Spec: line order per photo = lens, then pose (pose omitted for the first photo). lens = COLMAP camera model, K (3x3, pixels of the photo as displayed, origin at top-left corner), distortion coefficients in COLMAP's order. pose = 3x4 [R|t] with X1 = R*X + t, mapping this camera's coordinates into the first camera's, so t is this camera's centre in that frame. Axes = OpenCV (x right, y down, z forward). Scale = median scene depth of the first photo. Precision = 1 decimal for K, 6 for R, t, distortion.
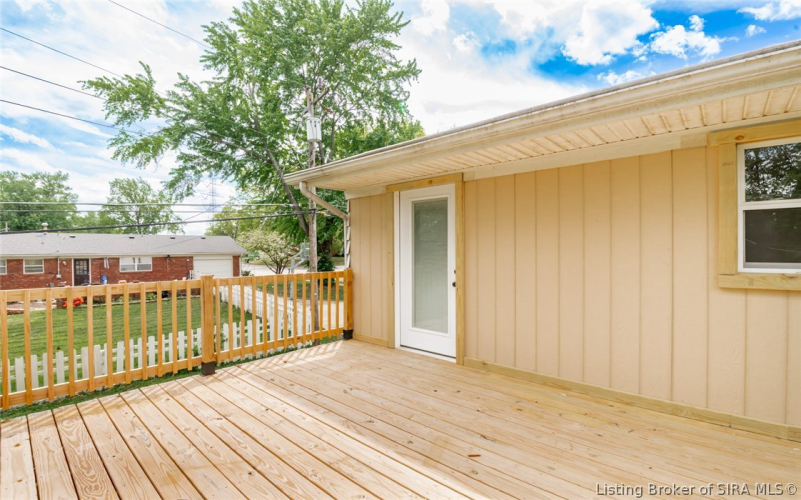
lens RADIAL K [[361.8, 0, 415.5], [0, 361.8, 250.7], [0, 0, 1]] dist [-0.020966, -0.005050]
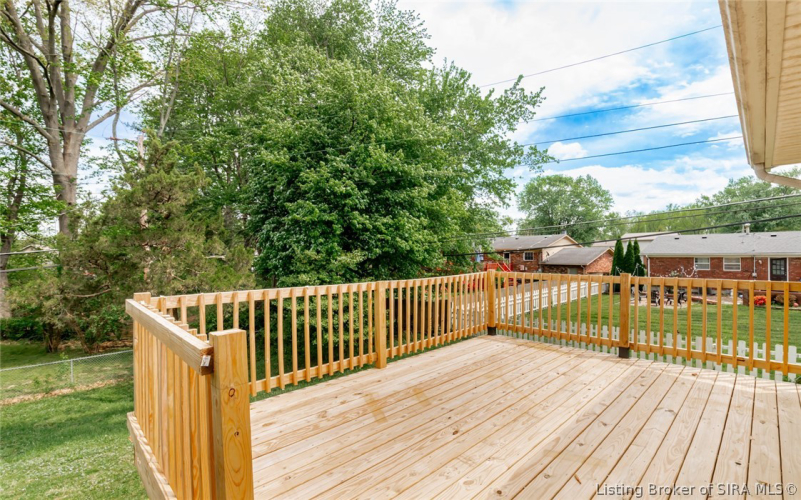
lens RADIAL K [[361.8, 0, 400.6], [0, 361.8, 253.1], [0, 0, 1]] dist [-0.020966, -0.005050]
pose [[-0.083603, 0.011823, -0.996429, 0.099406], [-0.001094, 0.999928, 0.011956, -0.001884], [0.996499, 0.002089, -0.083584, 0.055821]]
